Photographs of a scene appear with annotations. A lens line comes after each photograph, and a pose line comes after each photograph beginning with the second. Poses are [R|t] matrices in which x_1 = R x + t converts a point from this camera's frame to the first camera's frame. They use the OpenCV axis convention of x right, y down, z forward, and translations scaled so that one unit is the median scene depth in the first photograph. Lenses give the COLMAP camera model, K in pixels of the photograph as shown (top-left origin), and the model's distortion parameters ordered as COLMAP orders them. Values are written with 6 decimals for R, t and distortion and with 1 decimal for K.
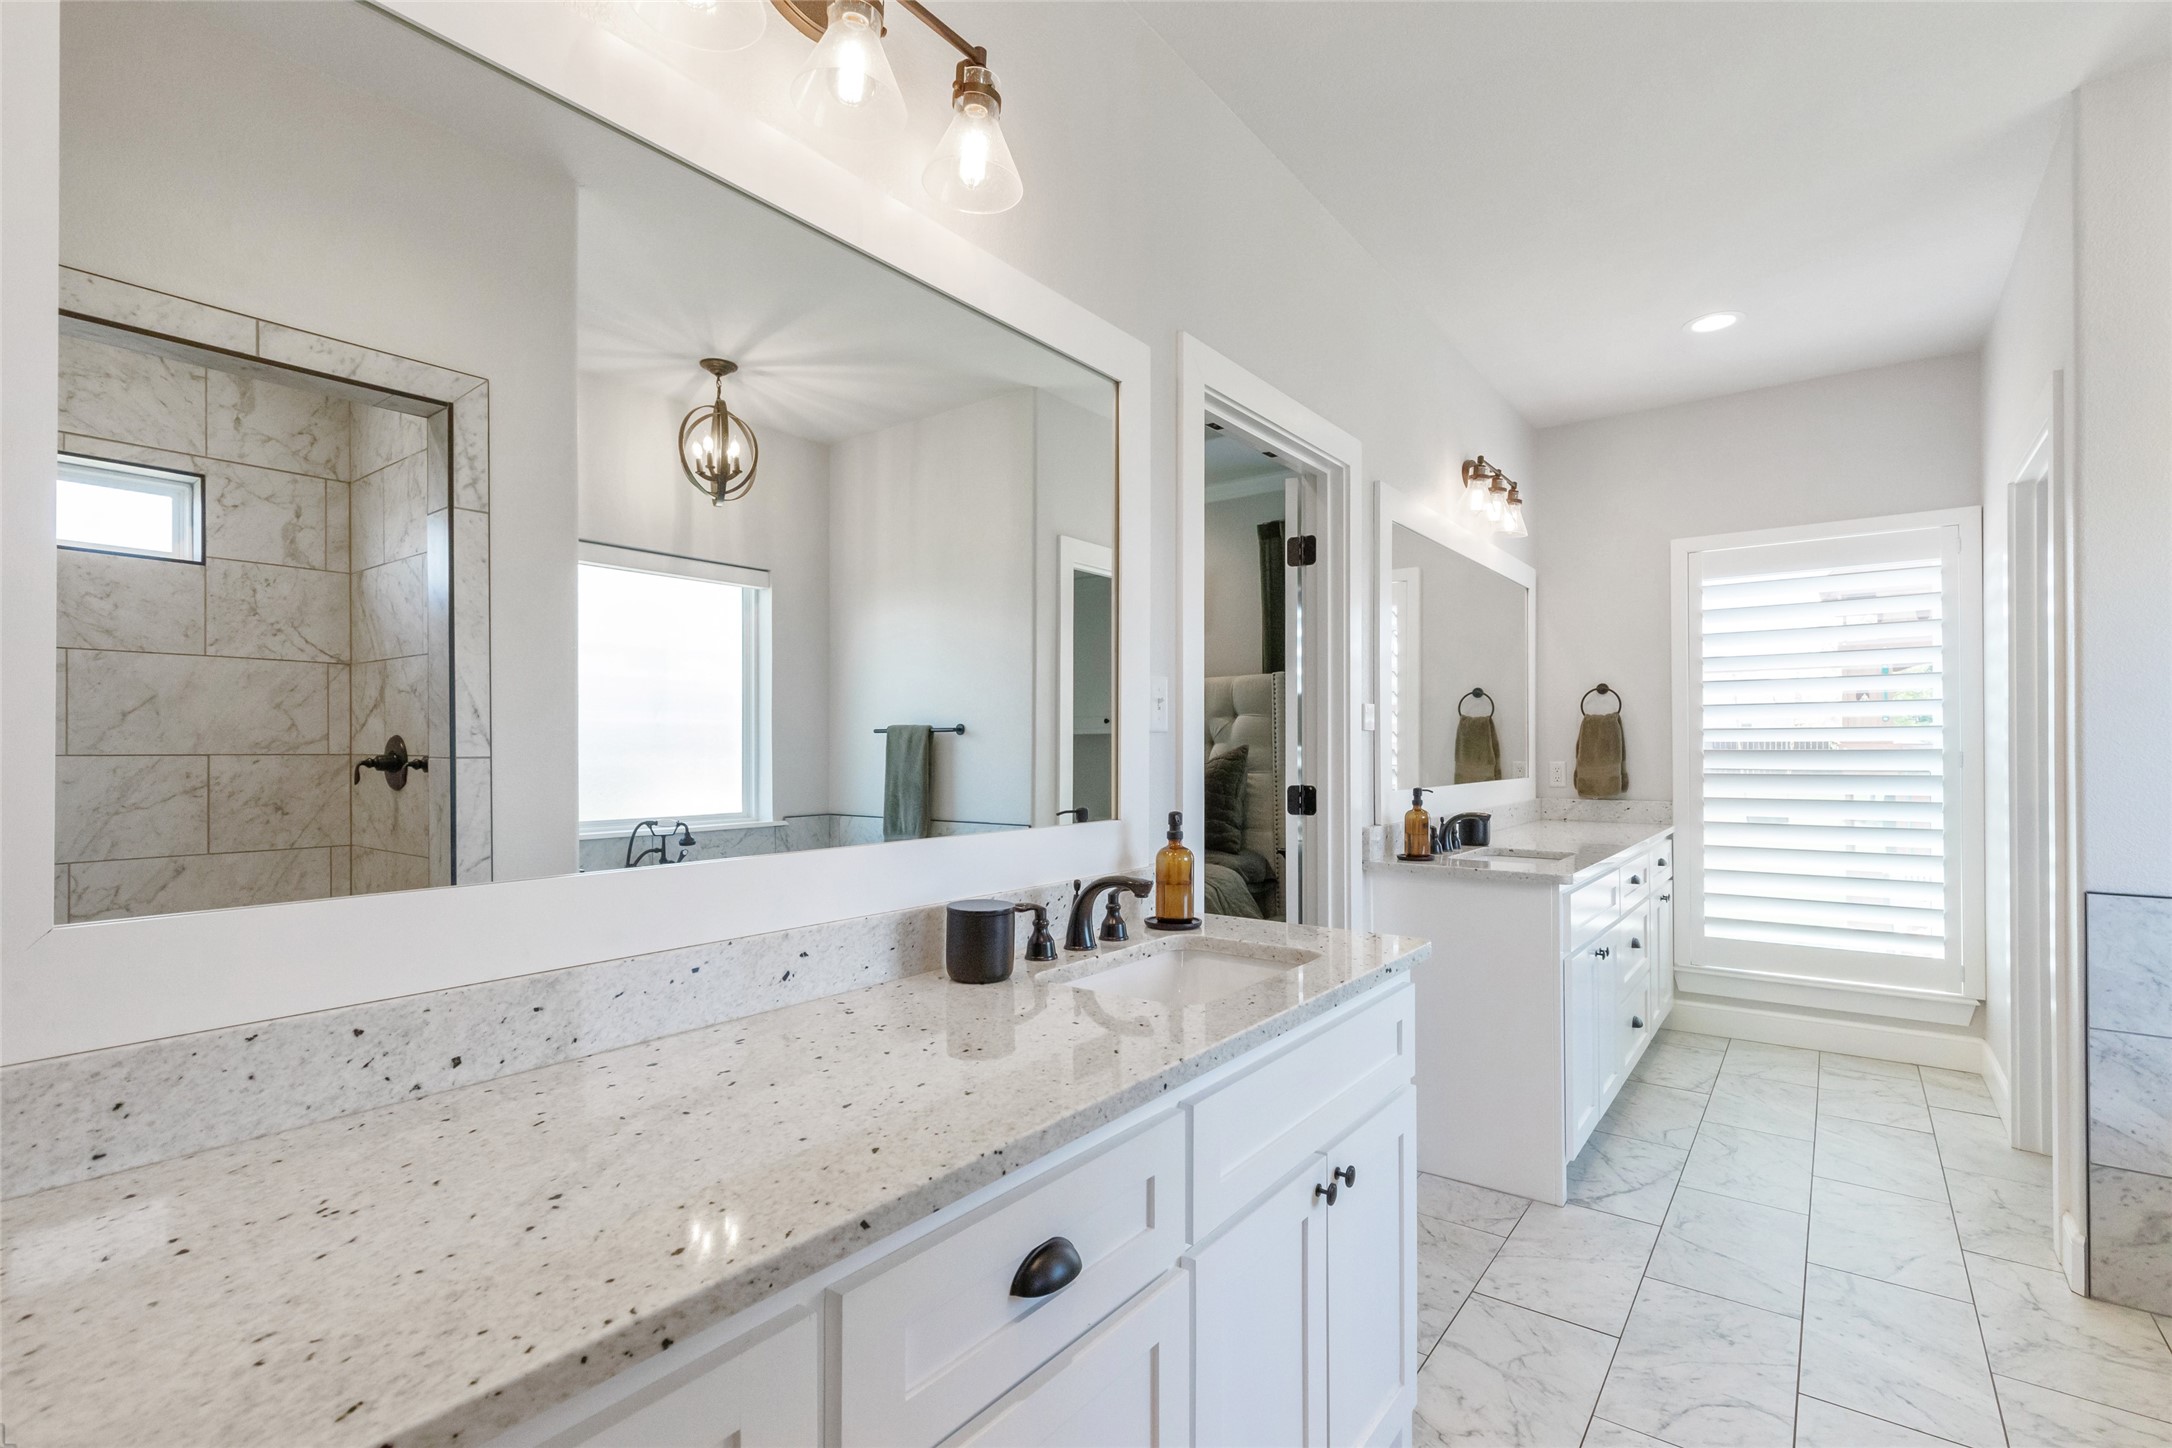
lens RADIAL K [[988.9, 0, 1089.9], [0, 988.9, 734.7], [0, 0, 1]] dist [0.000823, 0.000573]
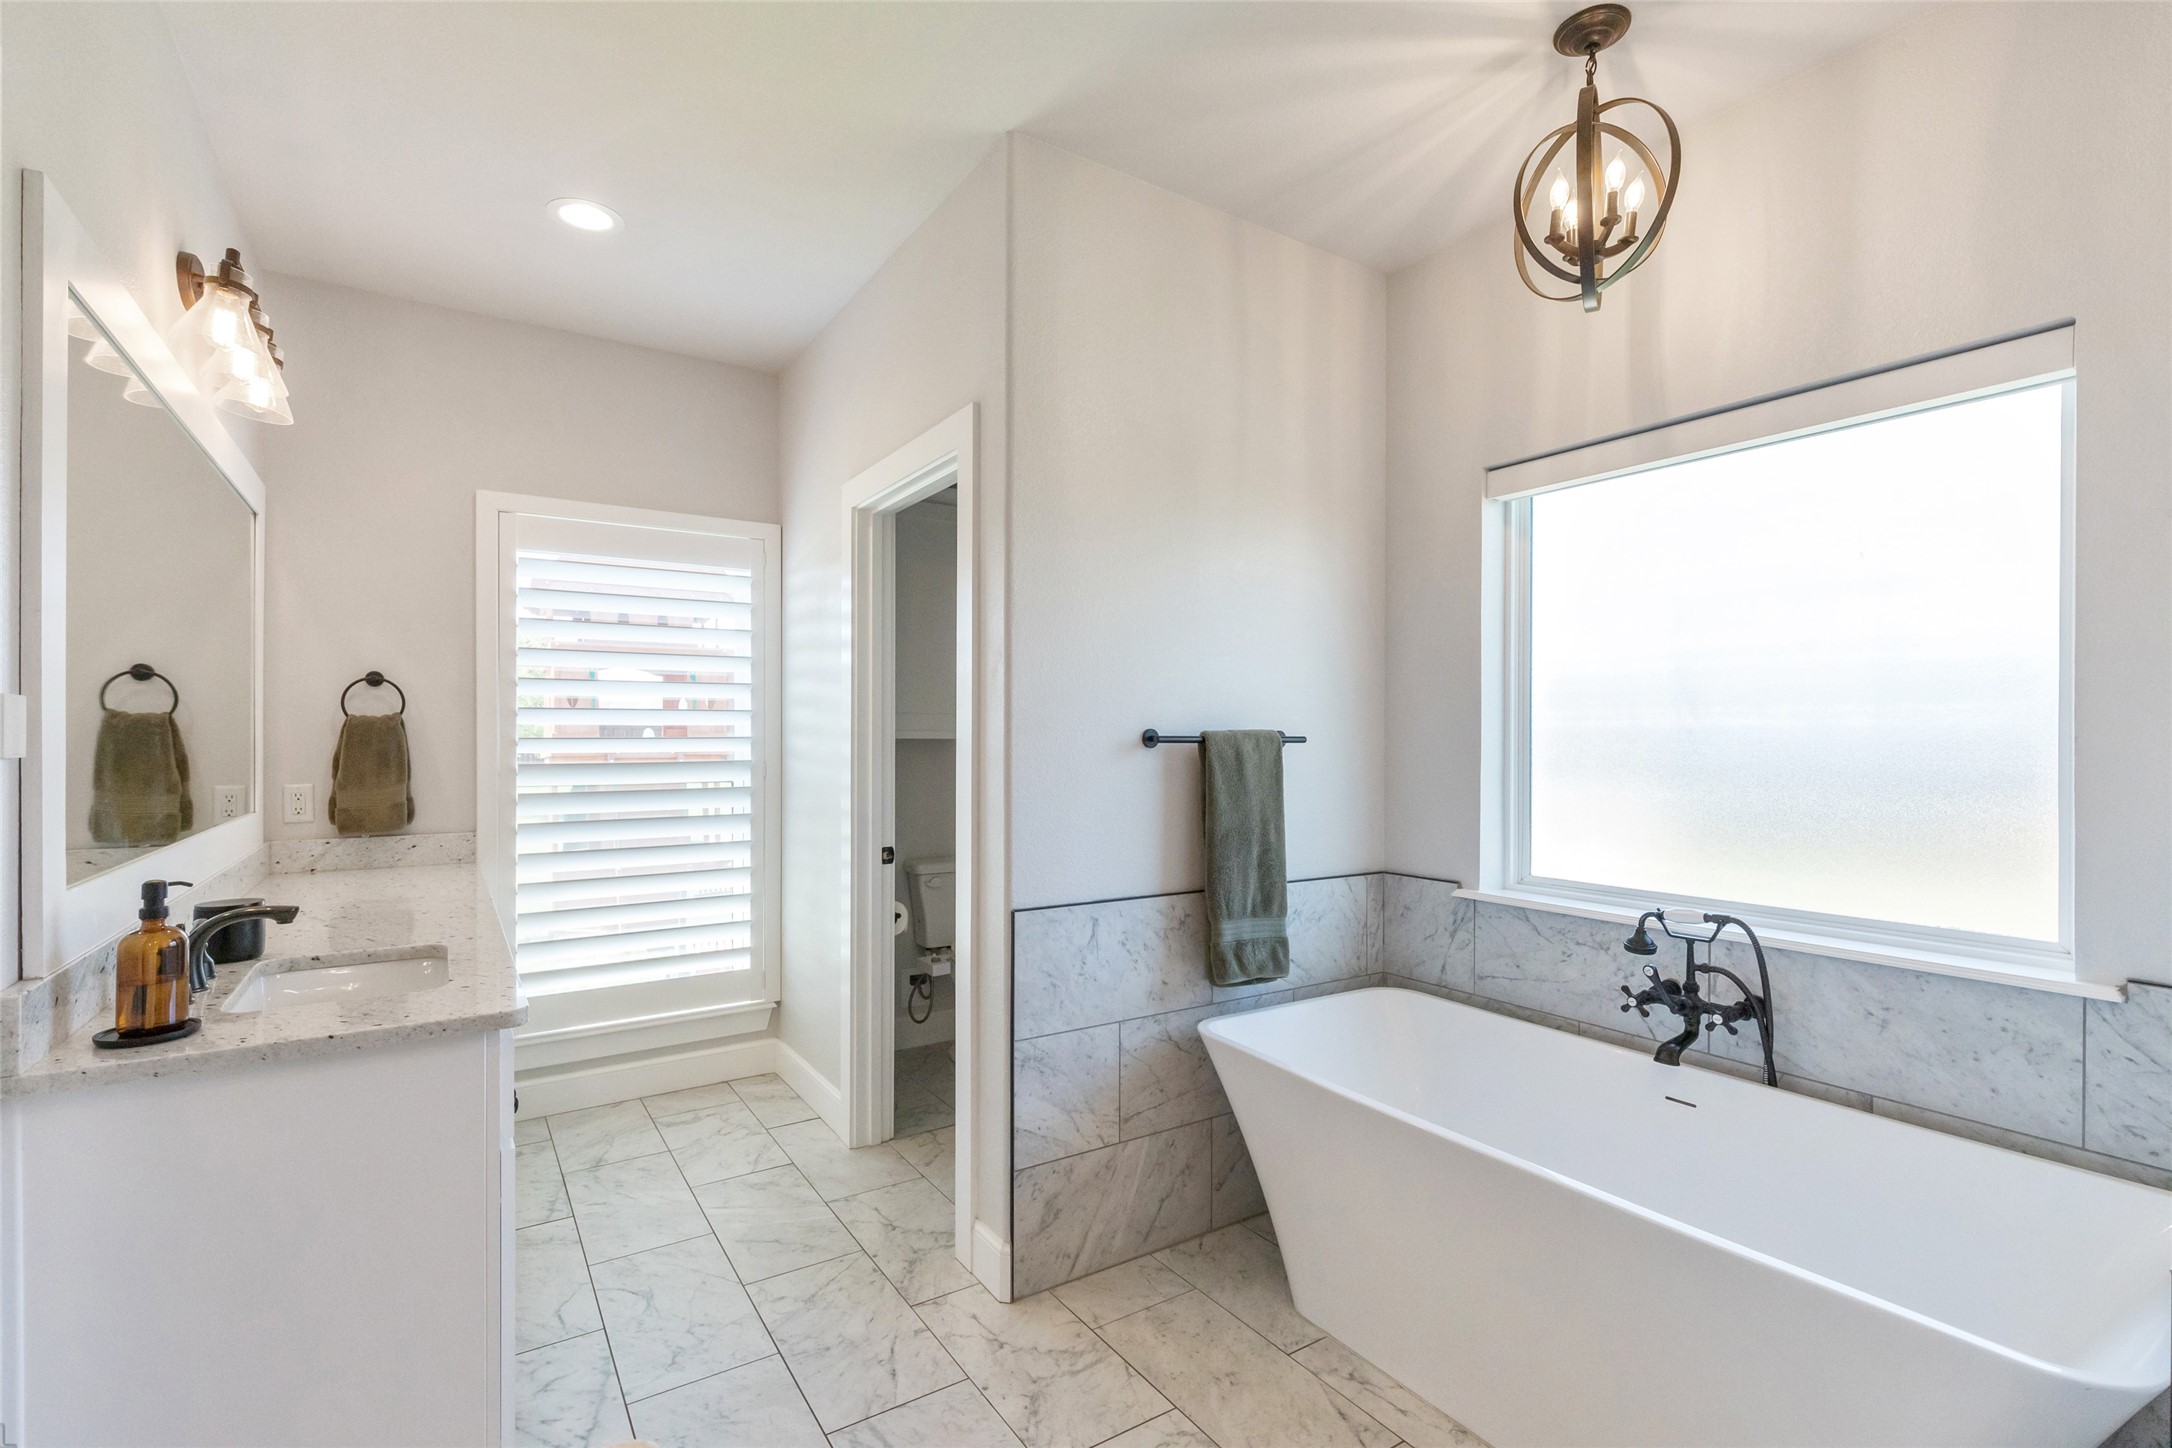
lens RADIAL K [[988.9, 0, 1089.9], [0, 988.9, 734.7], [0, 0, 1]] dist [0.000823, 0.000573]
pose [[0.339360, 0.003718, 0.940649, 0.036265], [-0.011816, 0.999930, 0.000310, -0.016551], [-0.940582, -0.011220, 0.339380, 0.358612]]
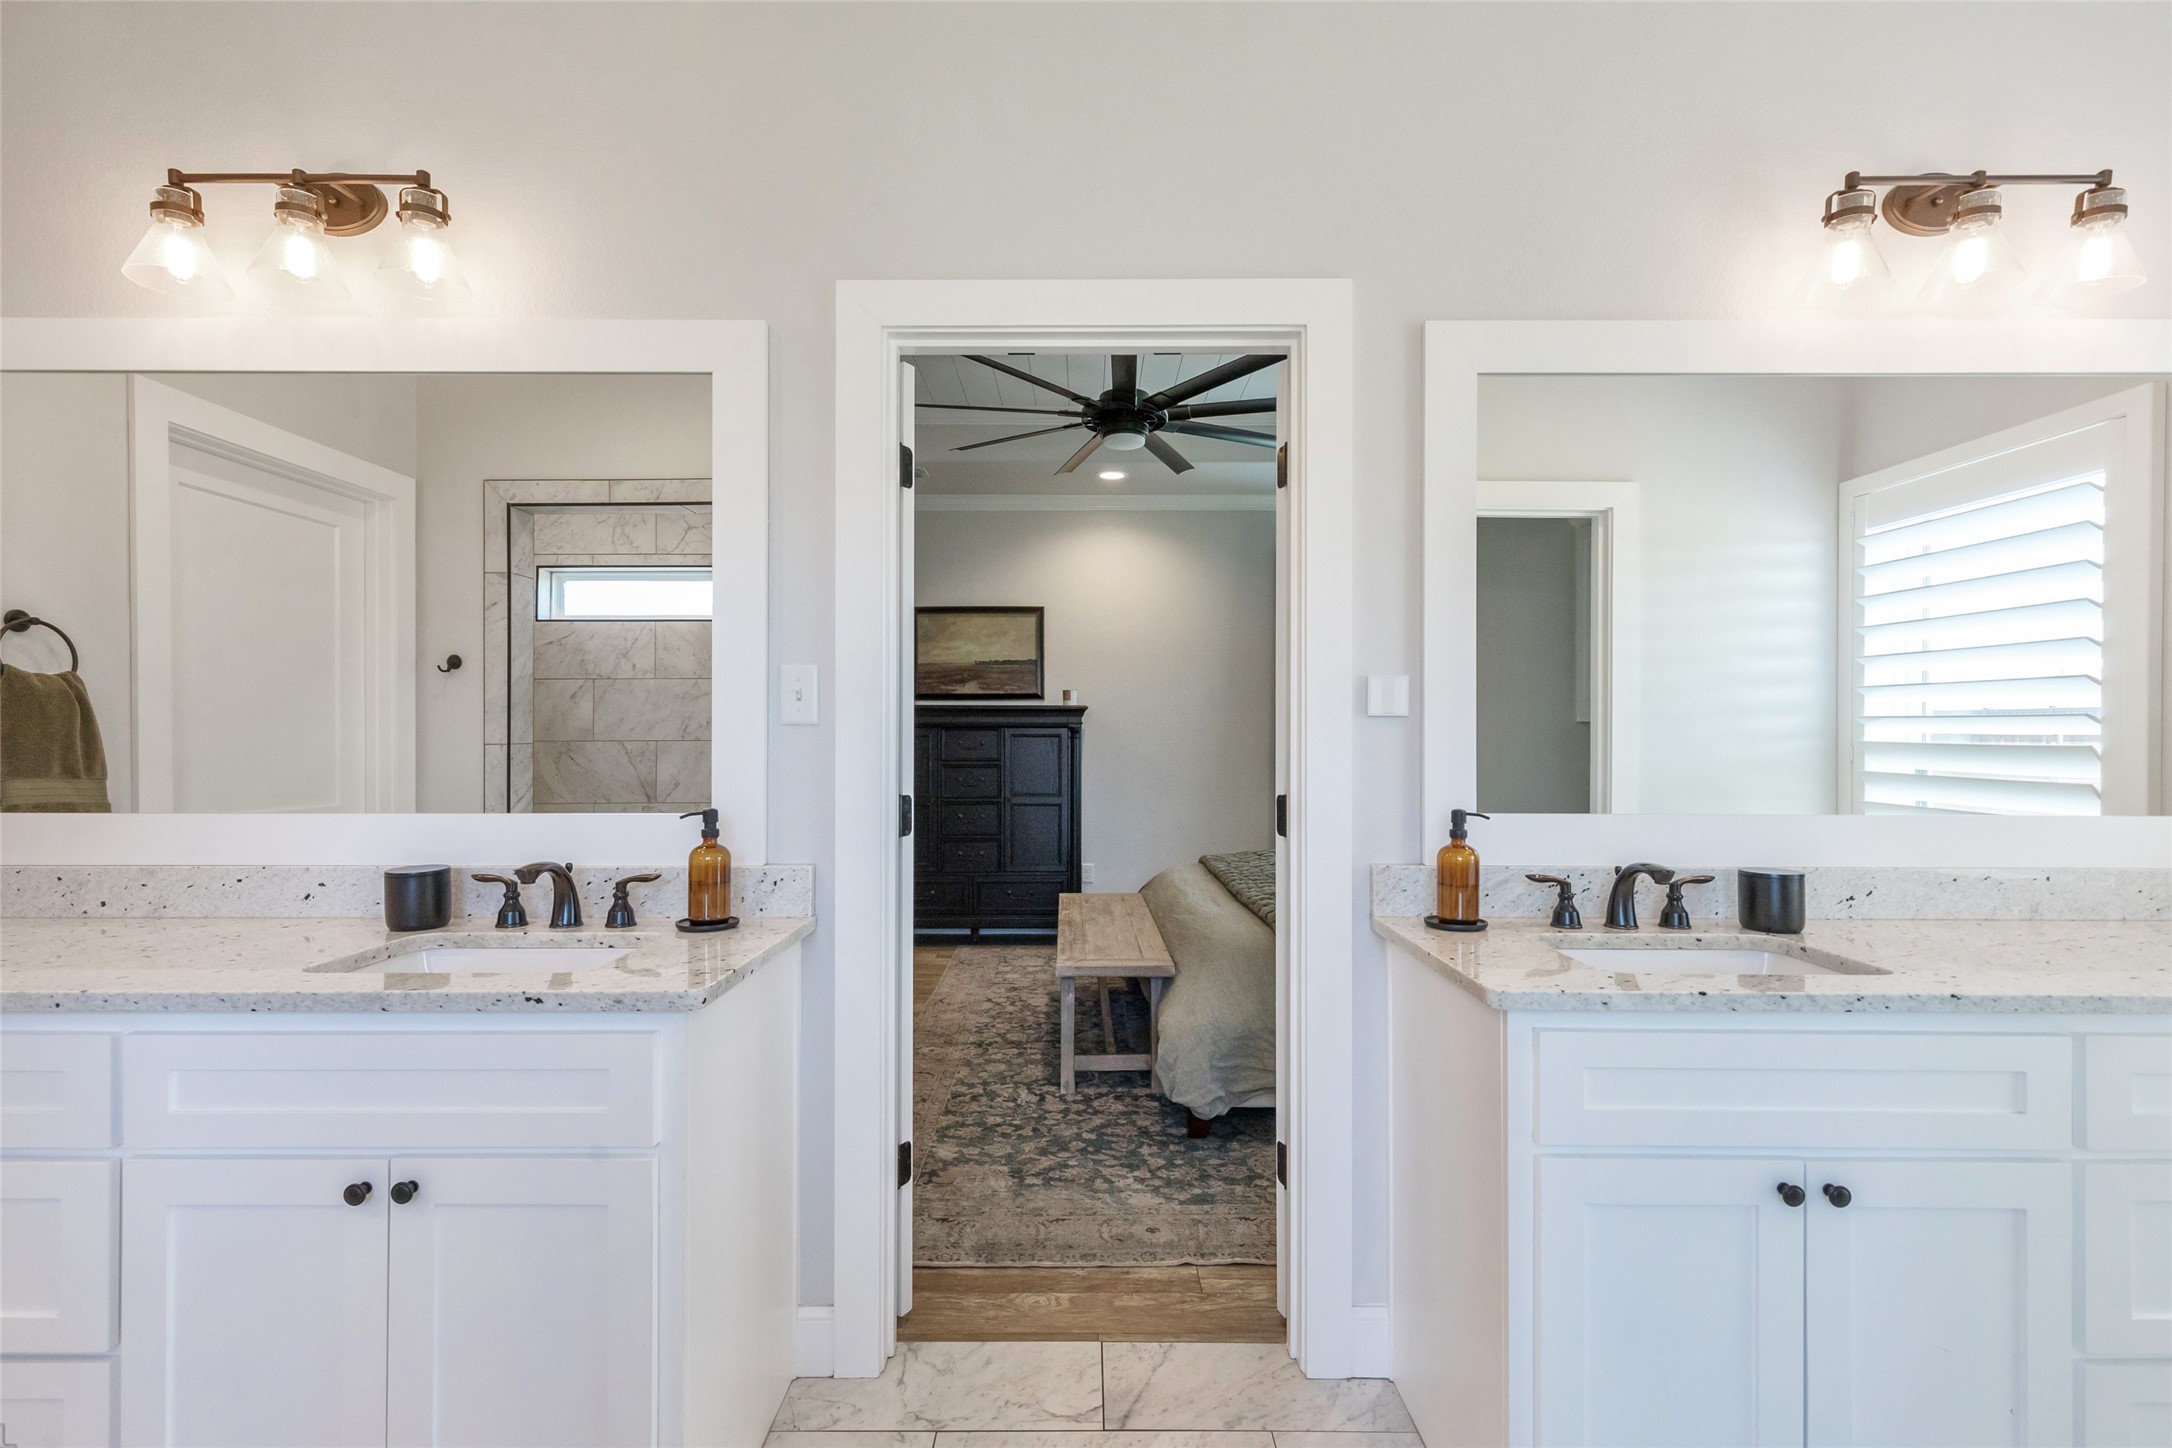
lens RADIAL K [[988.9, 0, 1089.9], [0, 988.9, 734.7], [0, 0, 1]] dist [0.000823, 0.000573]
pose [[0.606788, -0.001840, -0.794862, 0.563248], [0.007493, 0.999966, 0.003405, 0.003267], [0.794828, -0.008022, 0.606781, 0.375663]]
